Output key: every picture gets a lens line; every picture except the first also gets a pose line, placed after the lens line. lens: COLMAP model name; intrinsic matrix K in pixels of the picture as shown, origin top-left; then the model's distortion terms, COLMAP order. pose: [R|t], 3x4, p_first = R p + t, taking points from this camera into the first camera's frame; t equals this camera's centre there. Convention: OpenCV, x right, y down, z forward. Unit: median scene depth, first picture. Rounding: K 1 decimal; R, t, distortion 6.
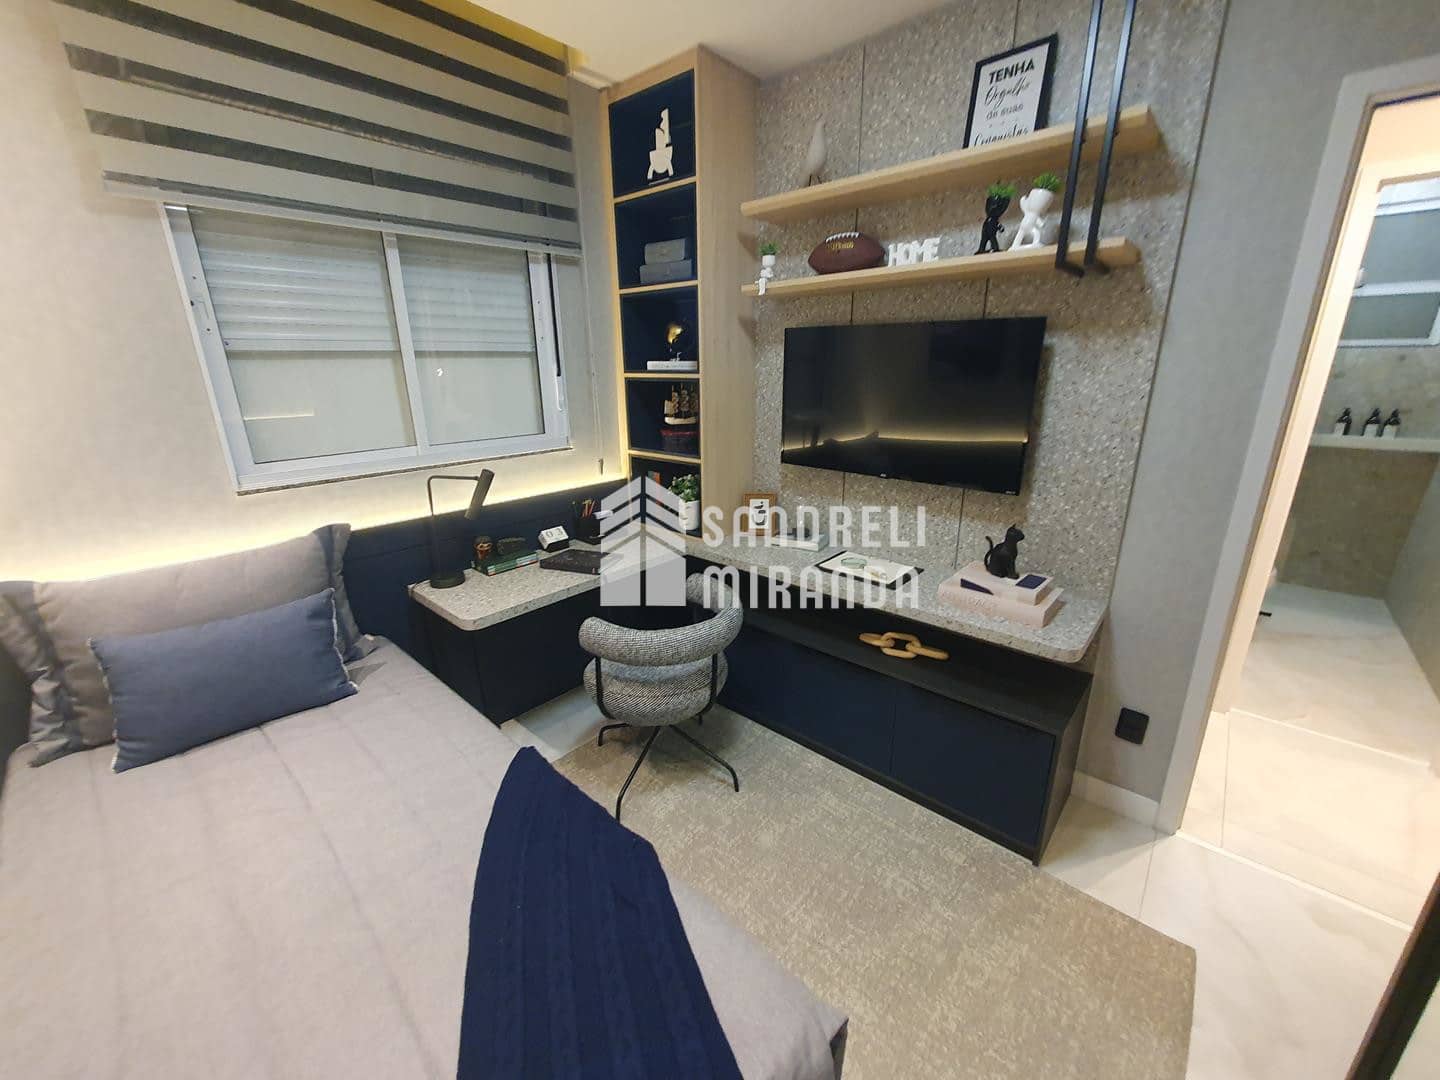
lens RADIAL K [[566.7, 0, 716.9], [0, 566.7, 531.5], [0, 0, 1]] dist [0.002534, 0.000026]
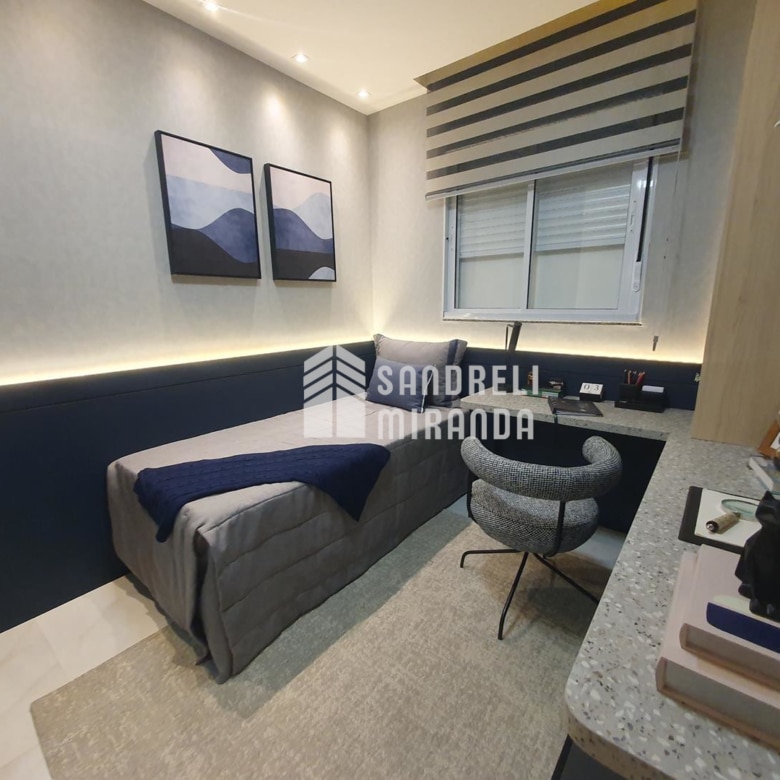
lens RADIAL K [[408.9, 0, 390.5], [0, 408.9, 387.6], [0, 0, 1]] dist [0.003102, -0.001661]
pose [[0.061933, 0.214778, -0.974697, 0.933680], [-0.278227, 0.941576, 0.189801, -0.074143], [0.958517, 0.259432, 0.118072, 0.773679]]
